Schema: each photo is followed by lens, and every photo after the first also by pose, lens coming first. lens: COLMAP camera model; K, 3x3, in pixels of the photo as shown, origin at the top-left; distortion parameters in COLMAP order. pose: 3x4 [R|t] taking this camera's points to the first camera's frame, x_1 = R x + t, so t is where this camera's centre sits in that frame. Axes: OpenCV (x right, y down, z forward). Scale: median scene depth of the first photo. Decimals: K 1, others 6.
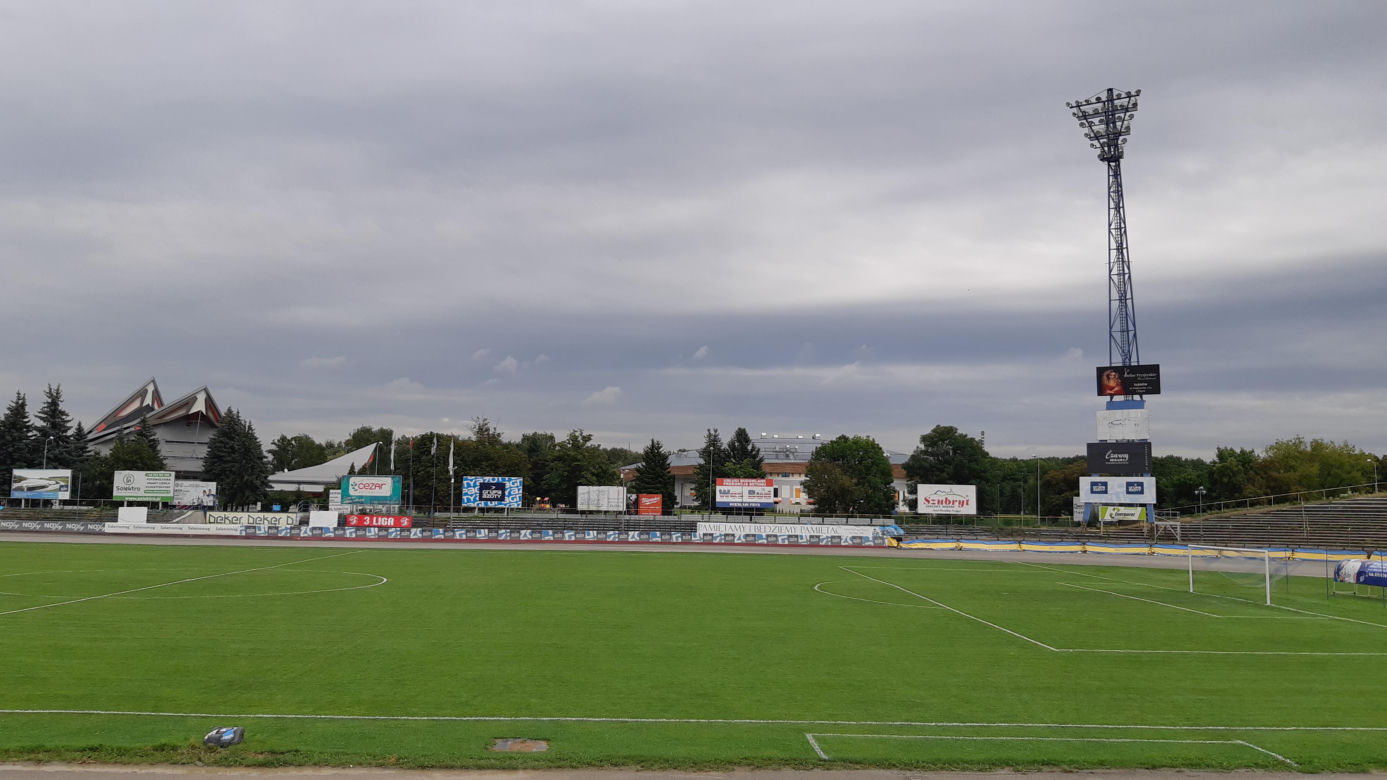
lens RADIAL K [[1077.3, 0, 693.0], [0, 1077.3, 386.8], [0, 0, 1]] dist [0.073285, -0.144928]
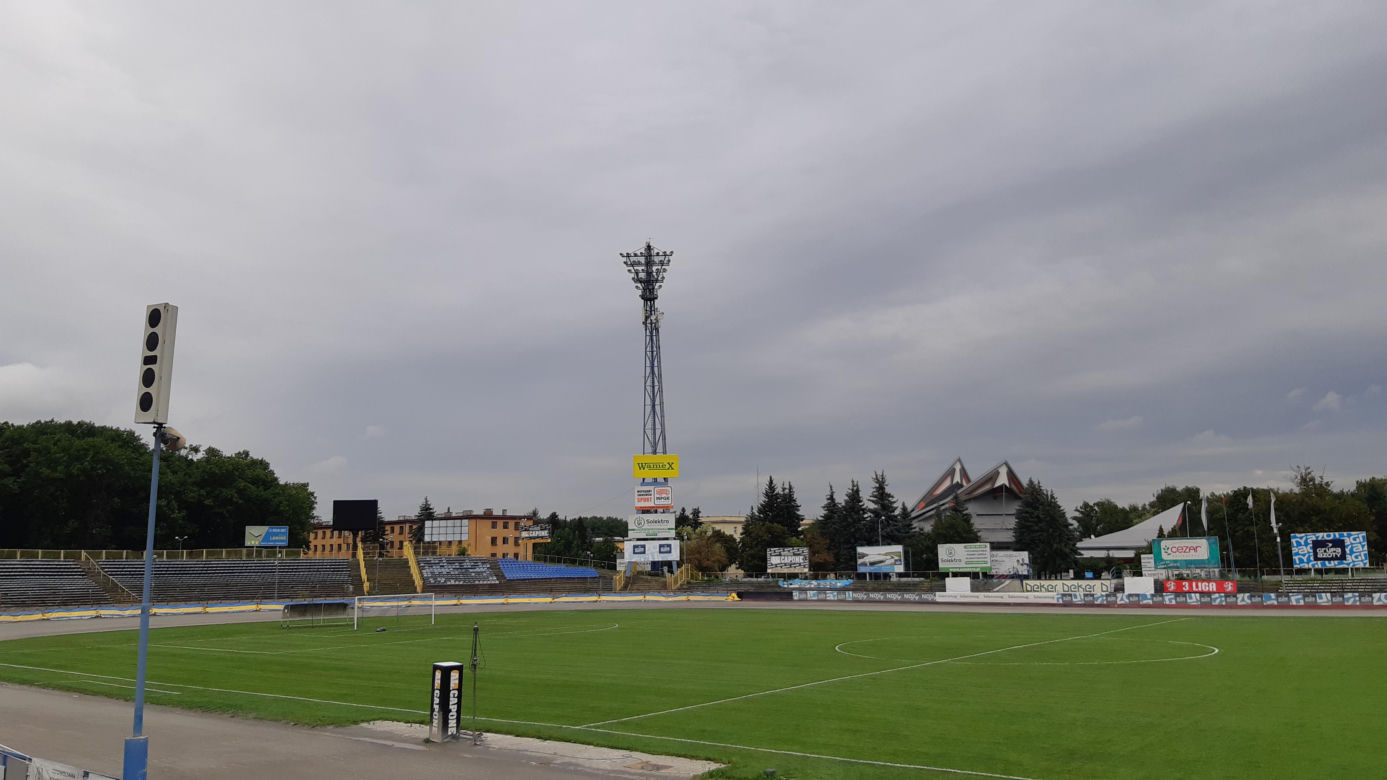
lens RADIAL K [[1094.4, 0, 724.9], [0, 1094.4, 388.5], [0, 0, 1]] dist [0.092981, -0.172859]
pose [[0.768271, -0.136067, -0.625496, 1.258499], [0.101287, 0.990677, -0.091099, 0.030809], [0.632060, 0.006634, 0.774891, 0.046224]]
